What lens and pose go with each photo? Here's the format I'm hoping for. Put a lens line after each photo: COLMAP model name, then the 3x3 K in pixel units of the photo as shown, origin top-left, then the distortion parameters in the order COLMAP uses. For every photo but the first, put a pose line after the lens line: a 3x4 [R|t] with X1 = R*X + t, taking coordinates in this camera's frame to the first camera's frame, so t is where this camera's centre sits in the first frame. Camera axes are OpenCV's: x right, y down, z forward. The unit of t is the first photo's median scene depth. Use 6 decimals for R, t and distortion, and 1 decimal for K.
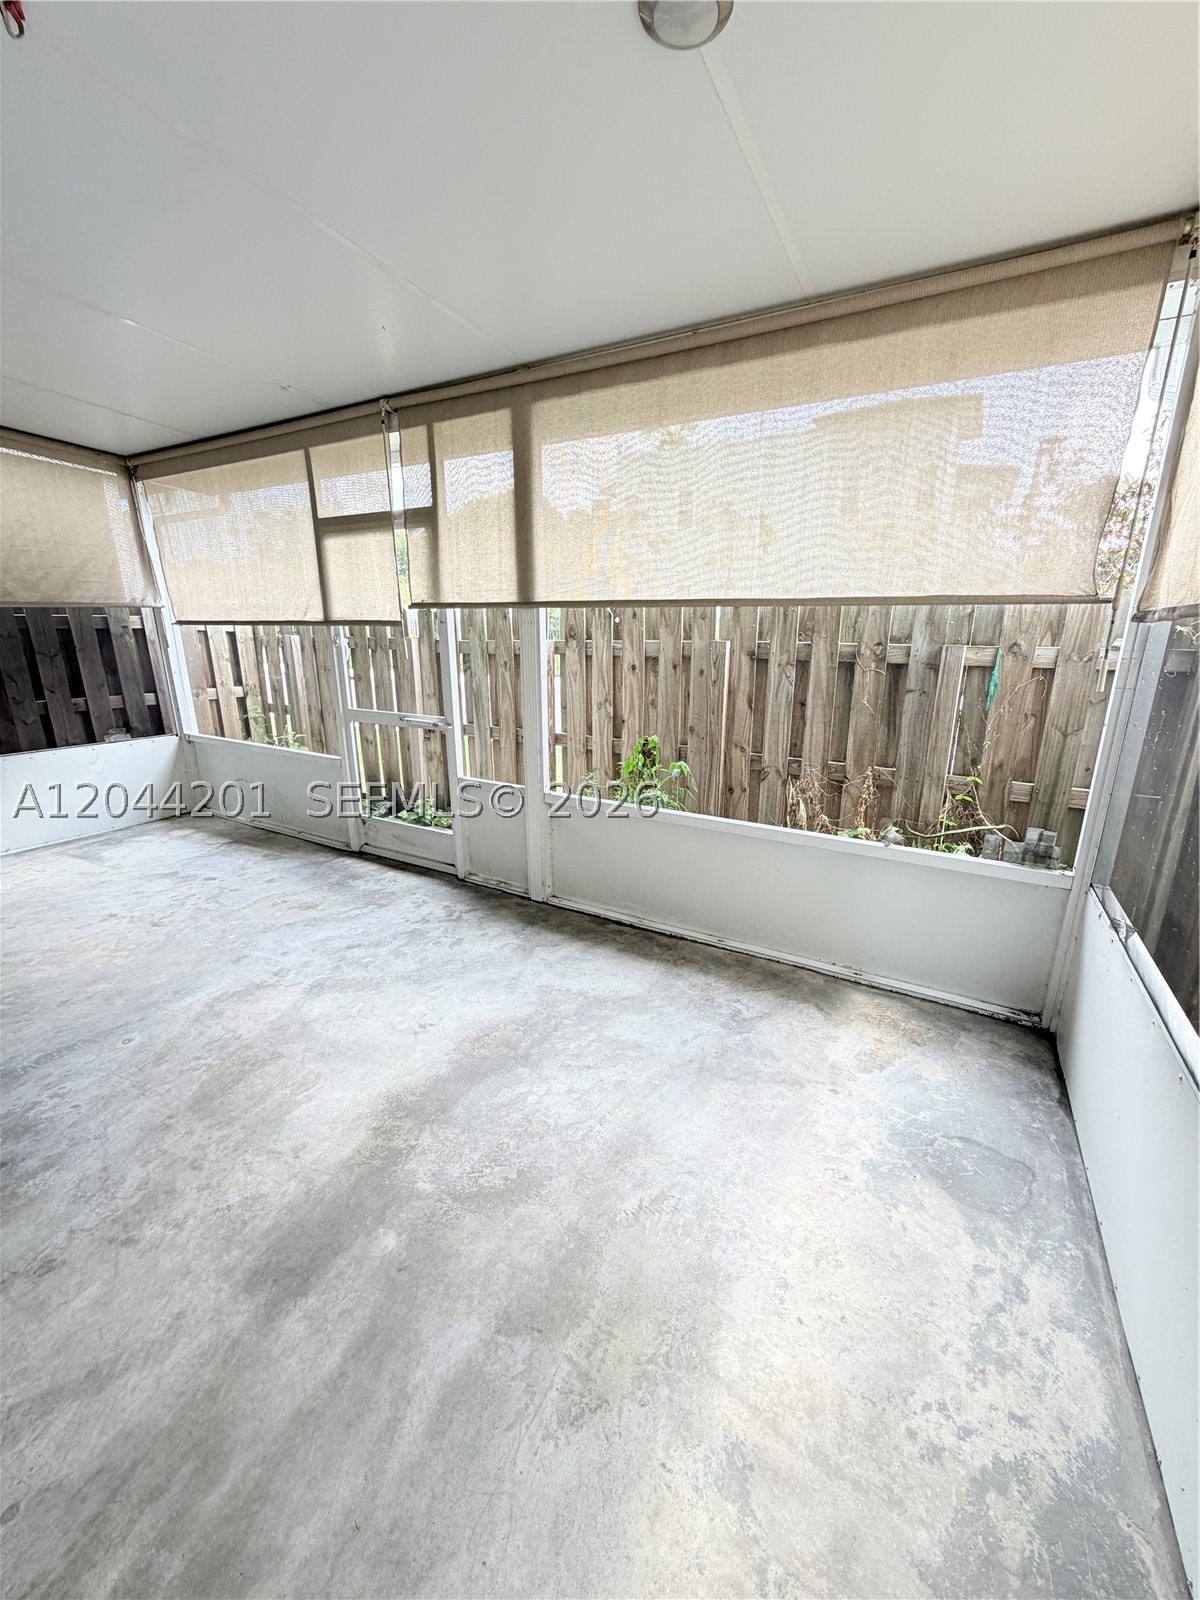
lens RADIAL K [[633.3, 0, 594.9], [0, 633.3, 797.8], [0, 0, 1]] dist [-0.000170, 0.000553]
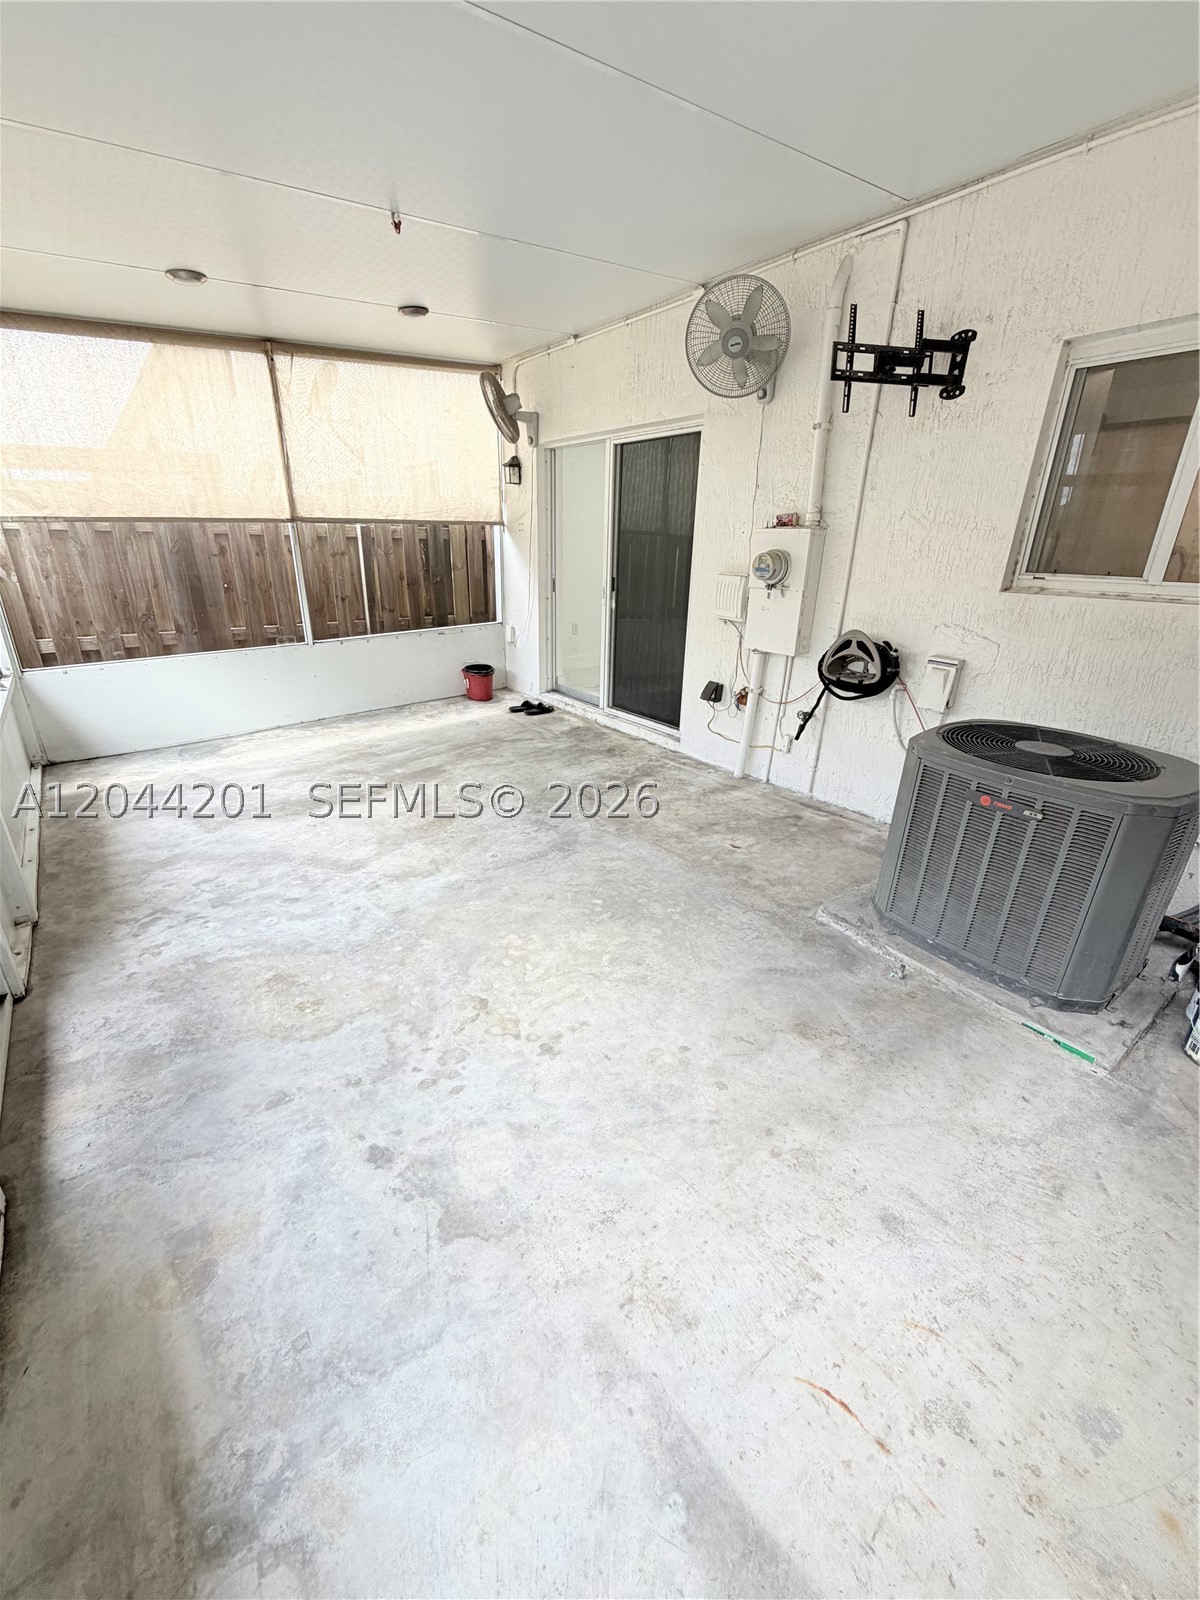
lens RADIAL K [[633.3, 0, 594.9], [0, 633.3, 797.8], [0, 0, 1]] dist [-0.000170, 0.000553]
pose [[-0.921946, -0.158602, 0.353356, -1.103219], [0.091484, 0.797330, 0.596569, -0.389797], [-0.376358, 0.582331, -0.720586, 1.440556]]
